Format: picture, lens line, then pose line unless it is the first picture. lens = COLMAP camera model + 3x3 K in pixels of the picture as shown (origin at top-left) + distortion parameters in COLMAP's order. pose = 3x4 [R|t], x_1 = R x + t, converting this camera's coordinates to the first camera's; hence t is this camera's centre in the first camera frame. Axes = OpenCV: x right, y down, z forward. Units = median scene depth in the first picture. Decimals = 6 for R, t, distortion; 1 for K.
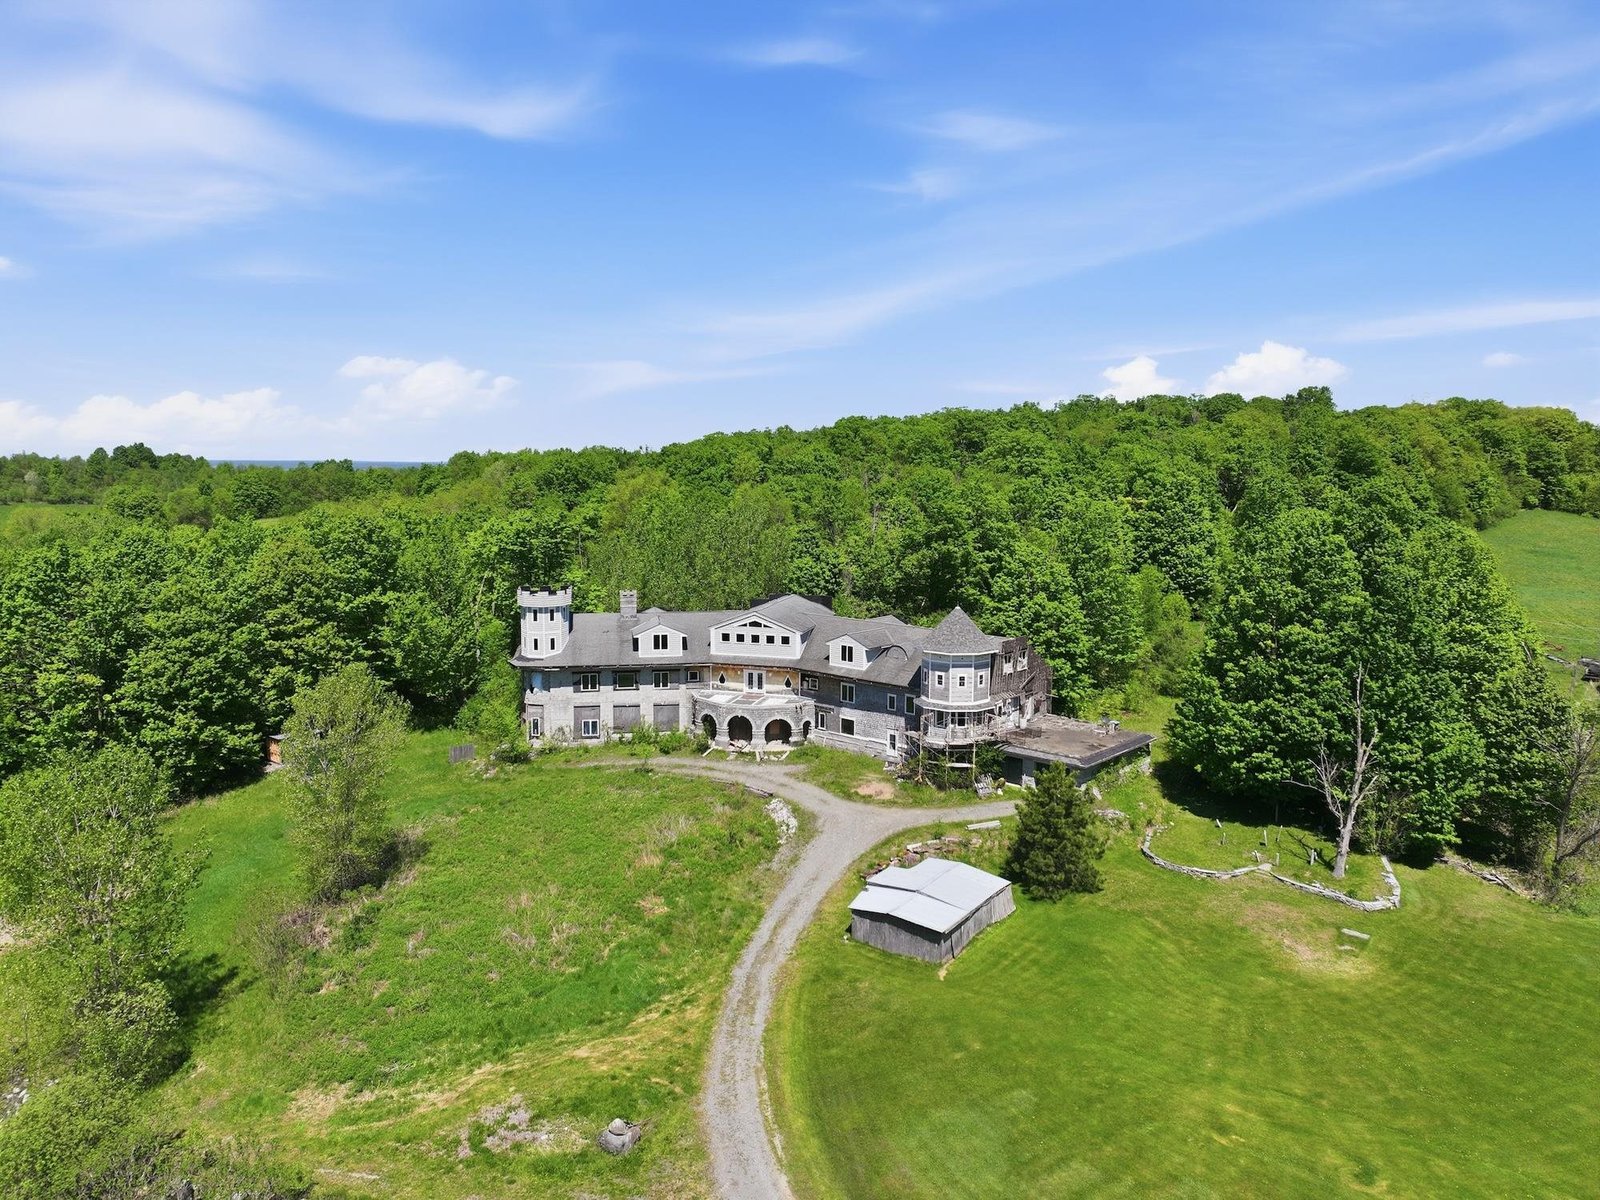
lens RADIAL K [[1116.2, 0, 799.5], [0, 1116.2, 595.6], [0, 0, 1]] dist [0.004959, -0.003456]
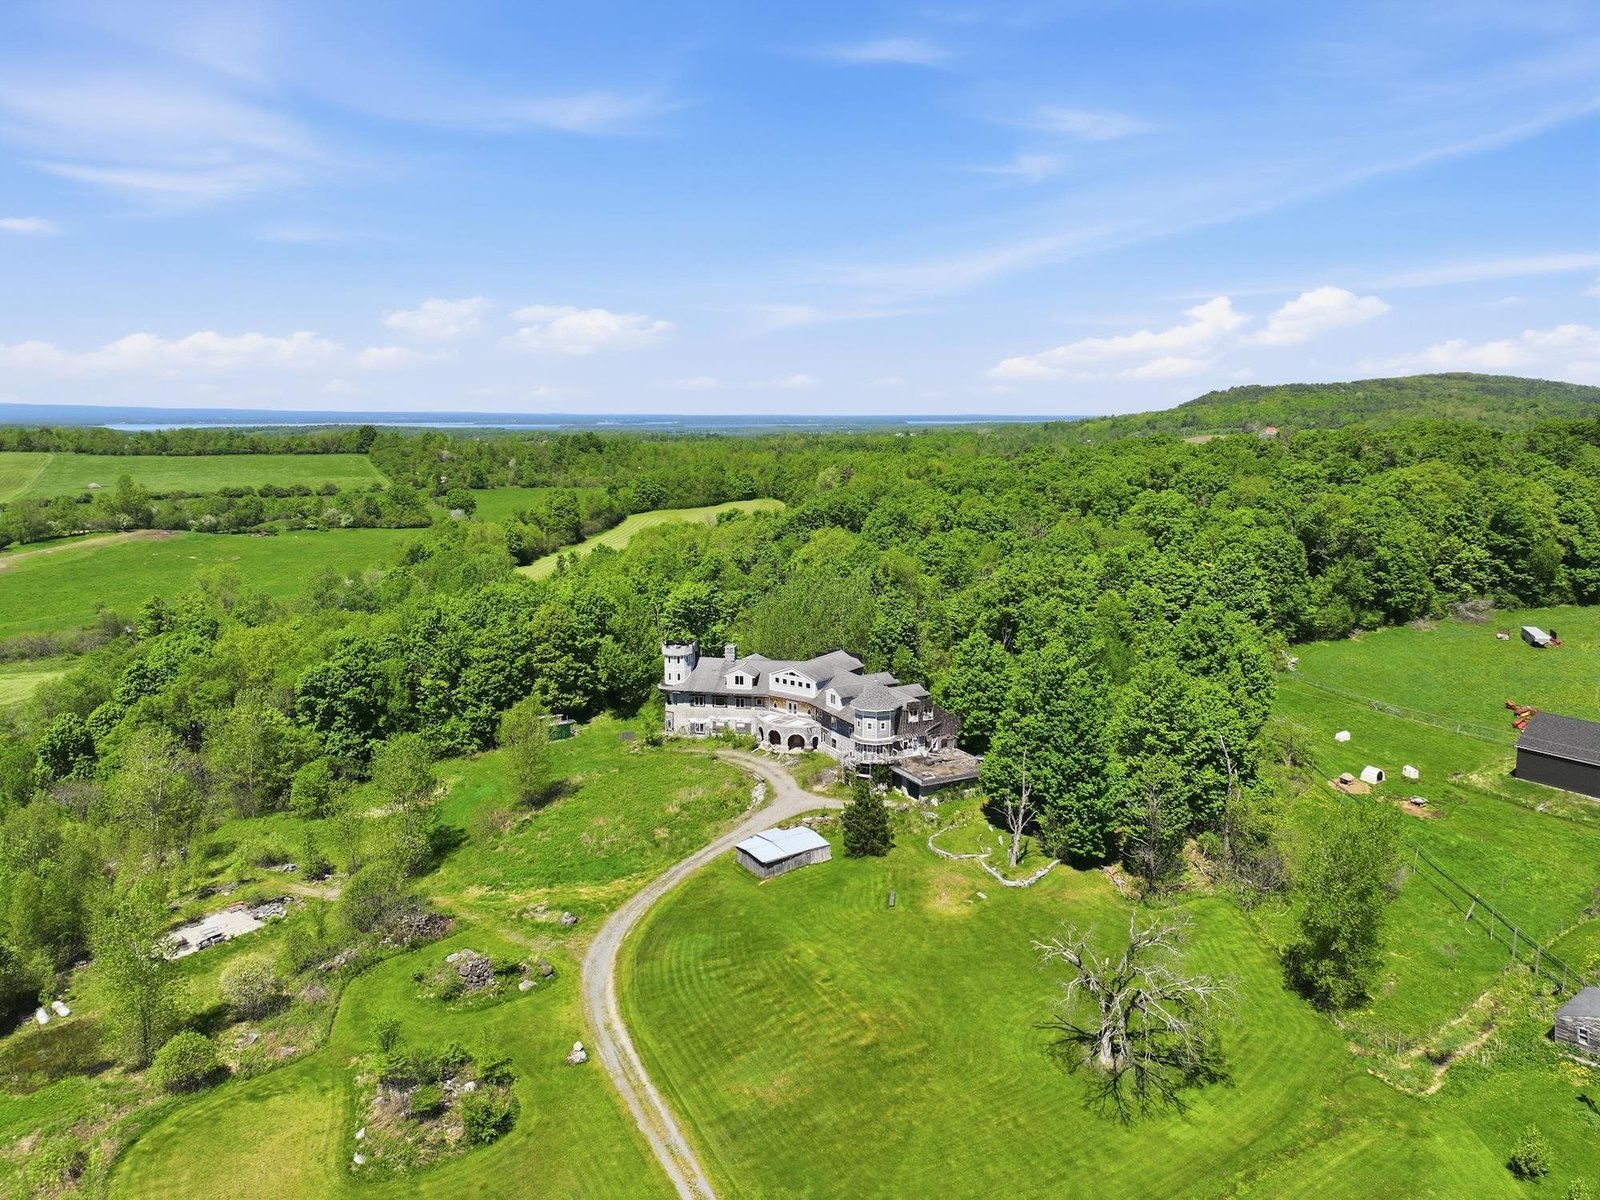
lens RADIAL K [[1103.8, 0, 800.0], [0, 1103.8, 600.0], [0, 0, 1]] dist [0.003037, 0.006457]
pose [[0.932830, 0.052147, -0.356522, 0.553724], [-0.035682, 0.997977, 0.052610, -0.171926], [0.358545, -0.036355, 0.932804, -0.503407]]
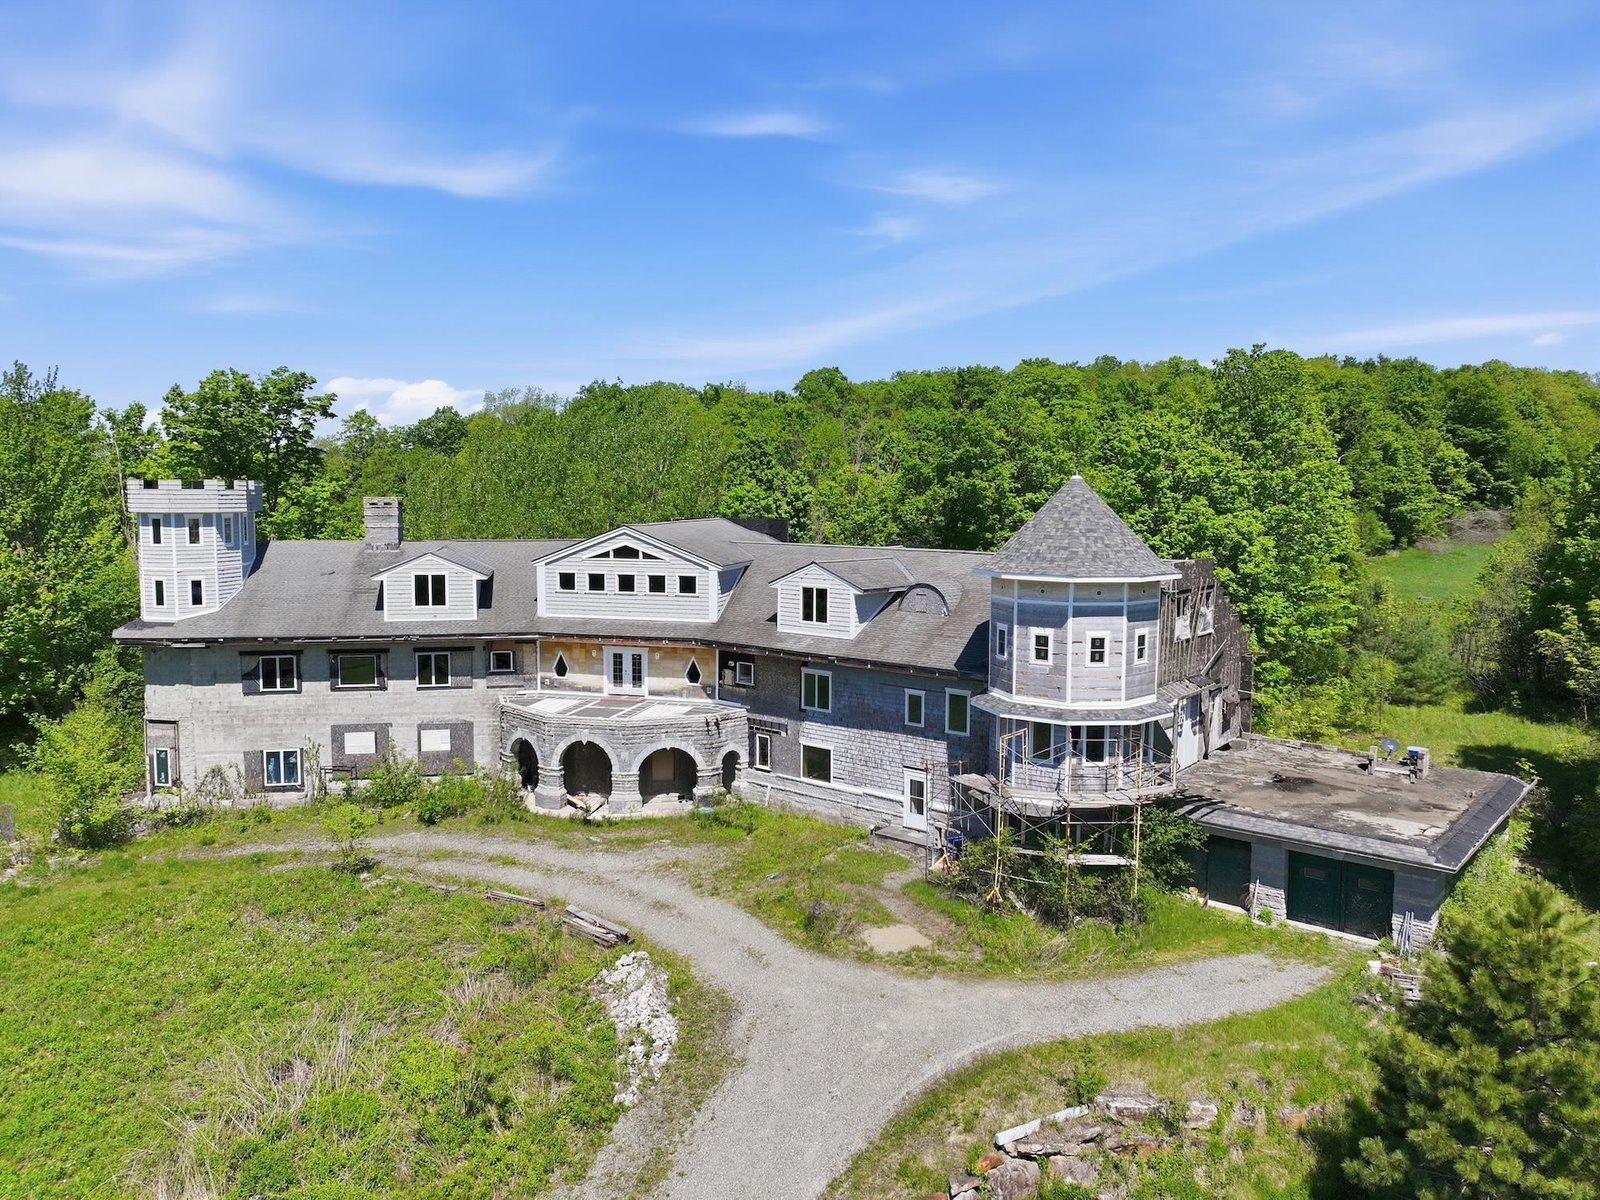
lens RADIAL K [[1120.8, 0, 802.1], [0, 1120.8, 594.0], [0, 0, 1]] dist [0.004335, 0.001698]
pose [[0.999652, -0.002421, 0.026268, 0.024849], [0.003207, 0.999548, -0.029900, 0.060377], [-0.026184, 0.029974, 0.999208, 0.527226]]
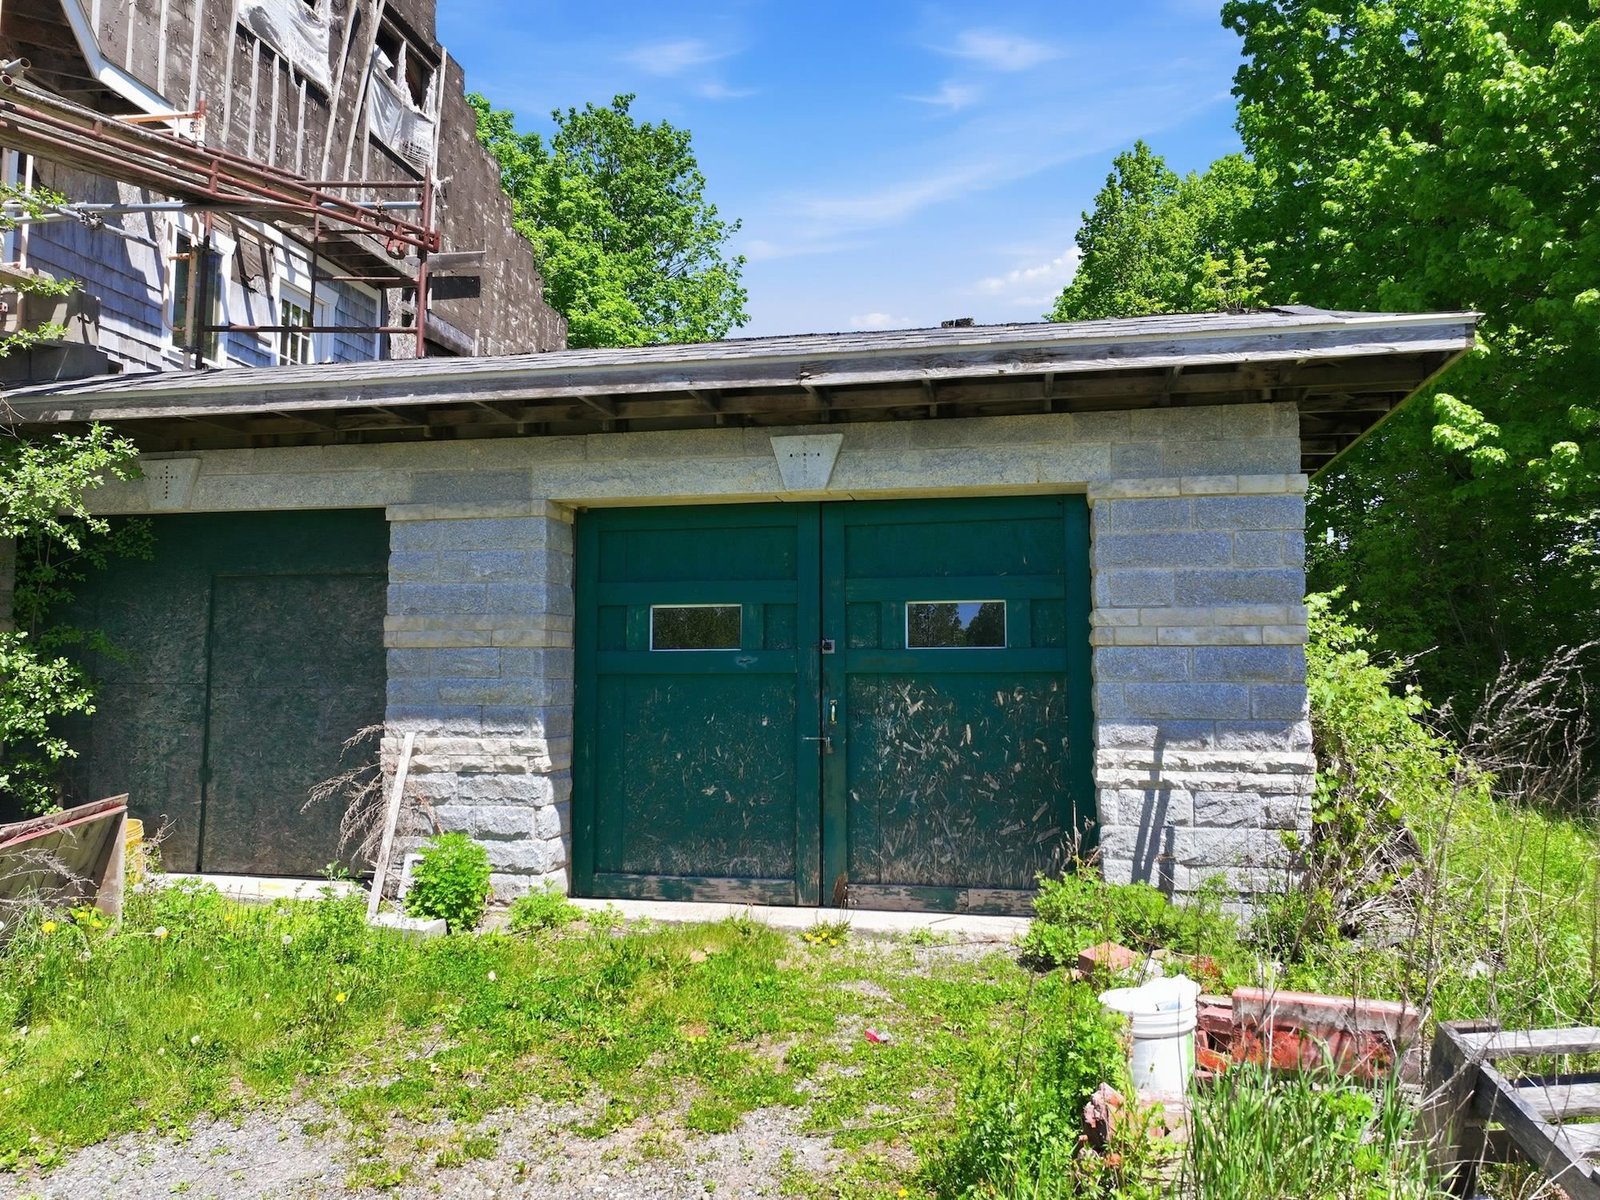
lens RADIAL K [[1123.8, 0, 803.4], [0, 1123.8, 594.3], [0, 0, 1]] dist [0.003385, 0.005973]
pose [[0.867422, 0.034064, 0.496405, 0.164430], [0.060170, 0.983152, -0.172605, 0.147256], [-0.493921, 0.179590, 0.850758, 0.811997]]
